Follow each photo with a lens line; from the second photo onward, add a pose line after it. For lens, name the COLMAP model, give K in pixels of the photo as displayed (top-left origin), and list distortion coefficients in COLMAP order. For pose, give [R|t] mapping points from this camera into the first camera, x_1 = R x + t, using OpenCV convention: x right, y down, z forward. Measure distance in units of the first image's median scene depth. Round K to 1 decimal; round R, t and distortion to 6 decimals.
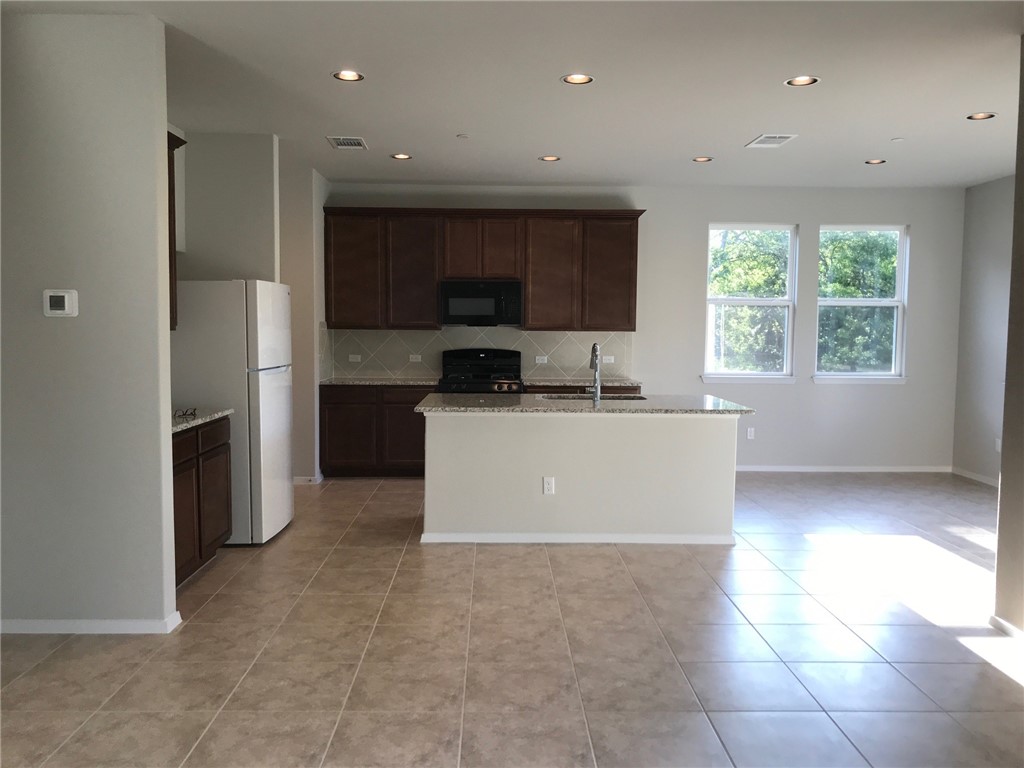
lens RADIAL K [[854.6, 0, 513.5], [0, 854.6, 386.4], [0, 0, 1]] dist [0.037730, -0.022852]
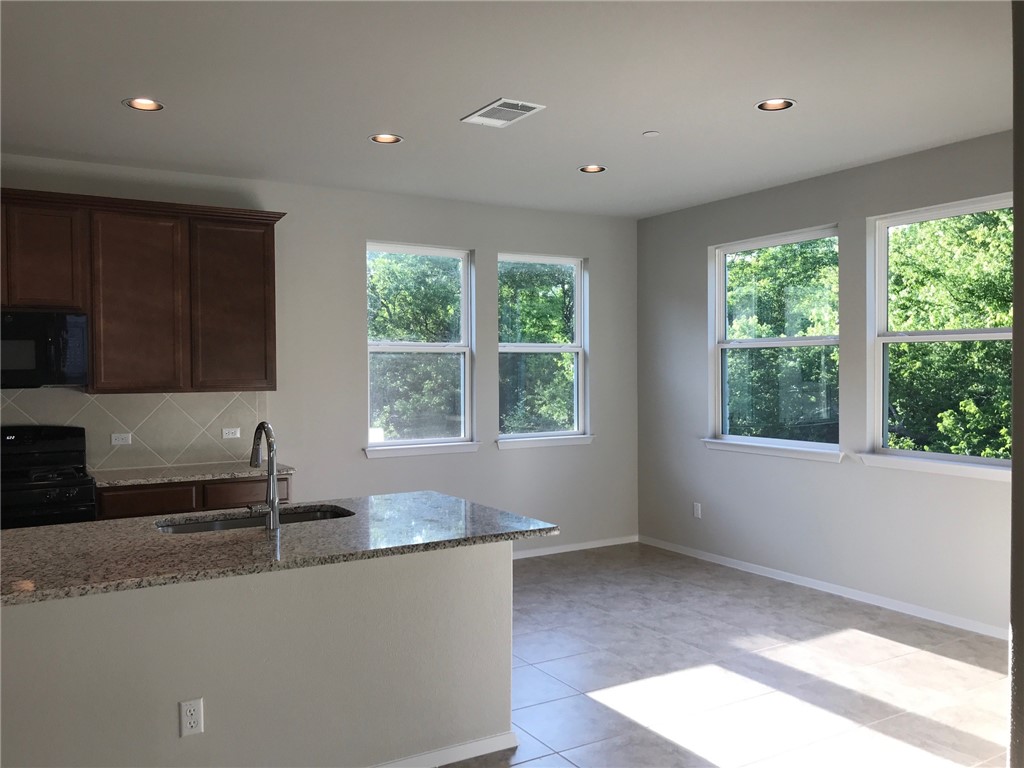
lens RADIAL K [[854.6, 0, 511.6], [0, 854.6, 378.8], [0, 0, 1]] dist [0.037730, -0.022852]
pose [[0.873014, -0.018922, 0.487328, -0.024398], [0.049122, 0.997577, -0.049264, -0.030426], [-0.485215, 0.066946, 0.871828, 0.314485]]
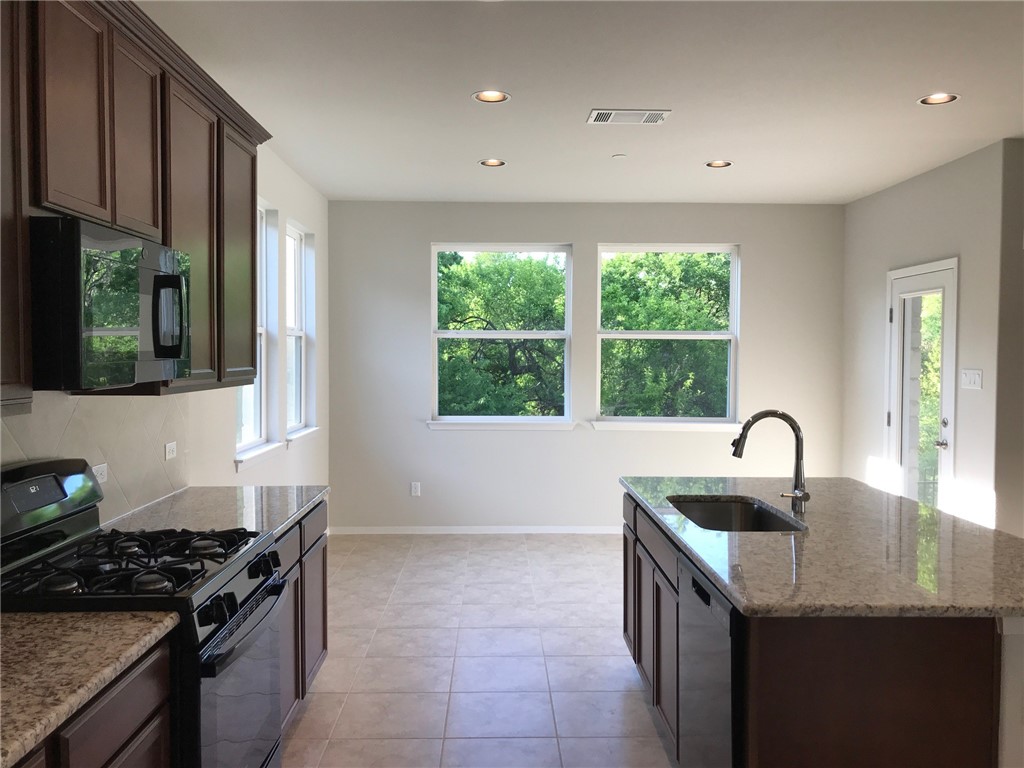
lens RADIAL K [[854.6, 0, 508.4], [0, 854.6, 381.5], [0, 0, 1]] dist [0.037730, -0.022852]
pose [[0.014339, -0.044354, 0.998913, -0.337685], [0.072773, 0.996413, 0.043198, -0.077280], [-0.997245, 0.072074, 0.017515, 0.839775]]
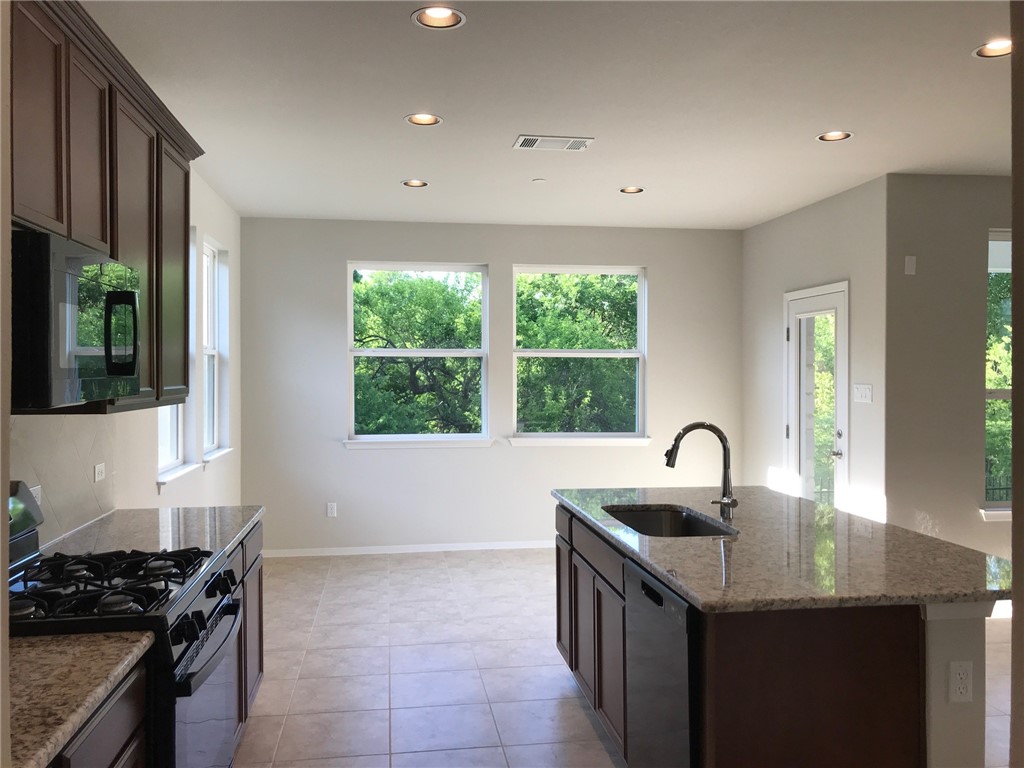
lens RADIAL K [[854.6, 0, 511.3], [0, 854.6, 380.5], [0, 0, 1]] dist [0.037730, -0.022852]
pose [[-0.113147, -0.020087, 0.993375, -0.347826], [0.075247, 0.996751, 0.028726, -0.077736], [-0.990725, 0.077999, -0.111268, 0.864507]]
